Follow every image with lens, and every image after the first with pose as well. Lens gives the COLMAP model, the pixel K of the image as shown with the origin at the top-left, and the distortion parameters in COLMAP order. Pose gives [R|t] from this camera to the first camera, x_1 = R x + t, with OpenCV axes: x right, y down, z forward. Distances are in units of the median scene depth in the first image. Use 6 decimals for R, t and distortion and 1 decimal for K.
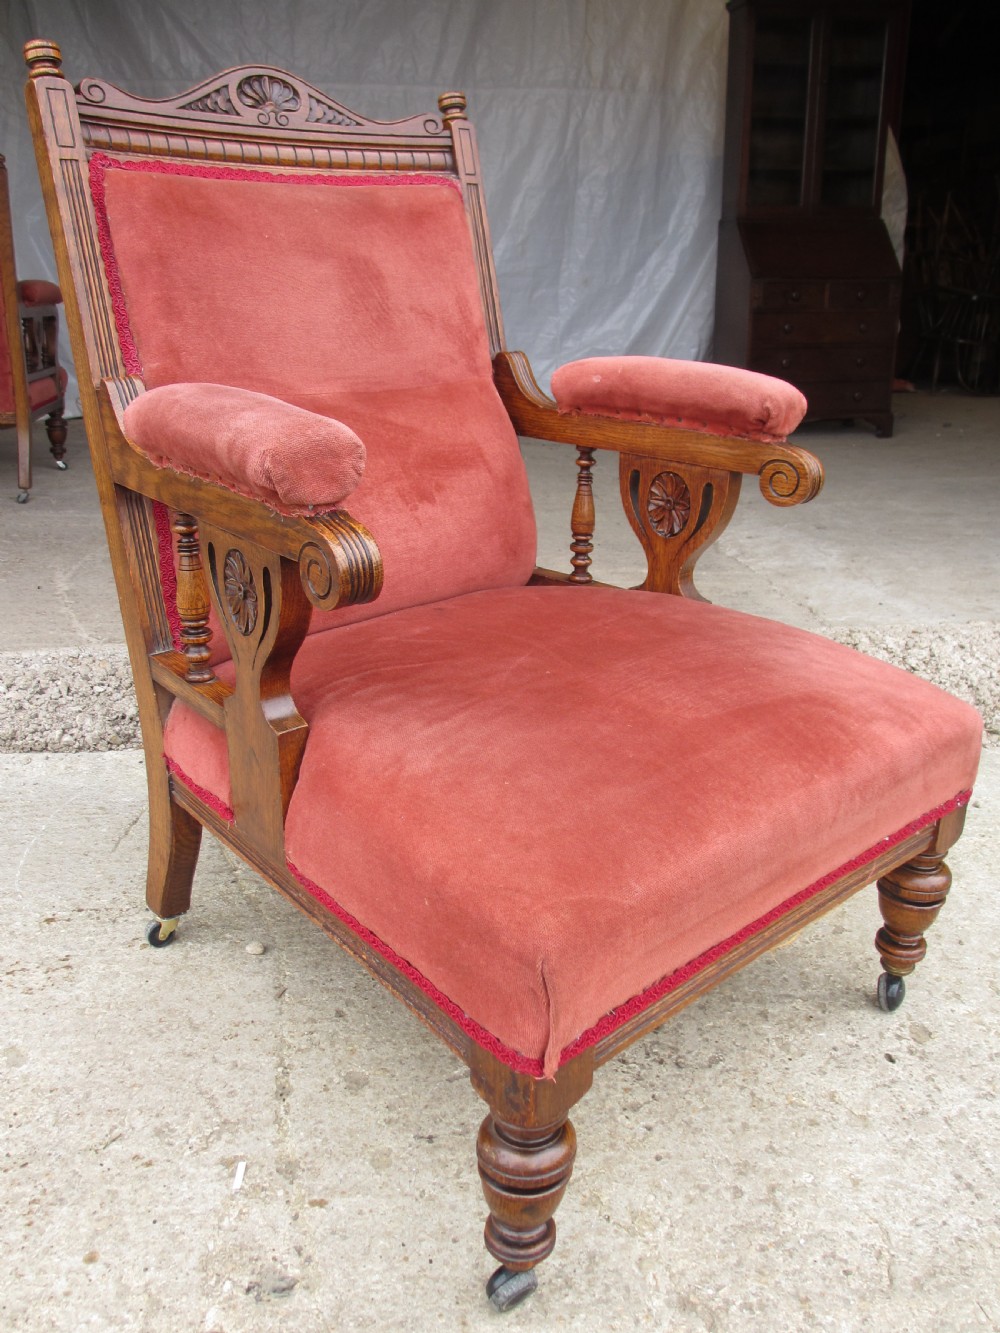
lens RADIAL K [[1117.8, 0, 500.0], [0, 1117.8, 666.5], [0, 0, 1]] dist [-0.049150, 0.015330]
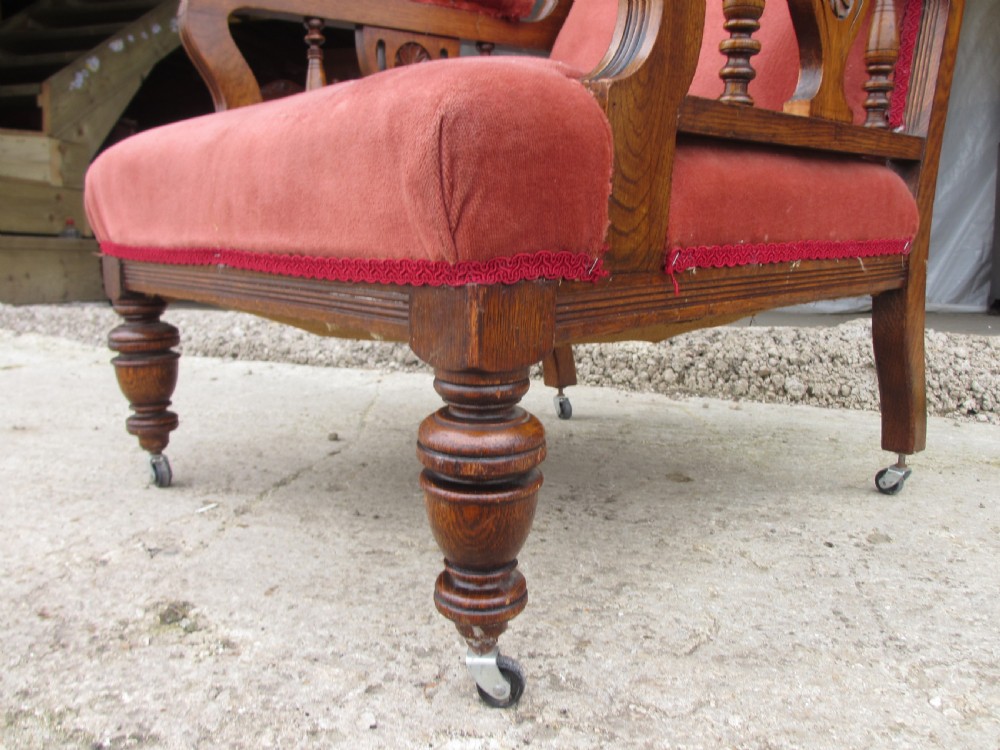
lens RADIAL K [[838.5, 0, 493.0], [0, 838.5, 374.3], [0, 0, 1]] dist [-0.049150, 0.015330]
pose [[0.912265, 0.047208, -0.406870, 0.418668], [-0.131264, 0.974641, -0.181229, 0.425659], [0.387997, 0.218736, 0.895328, 0.241390]]
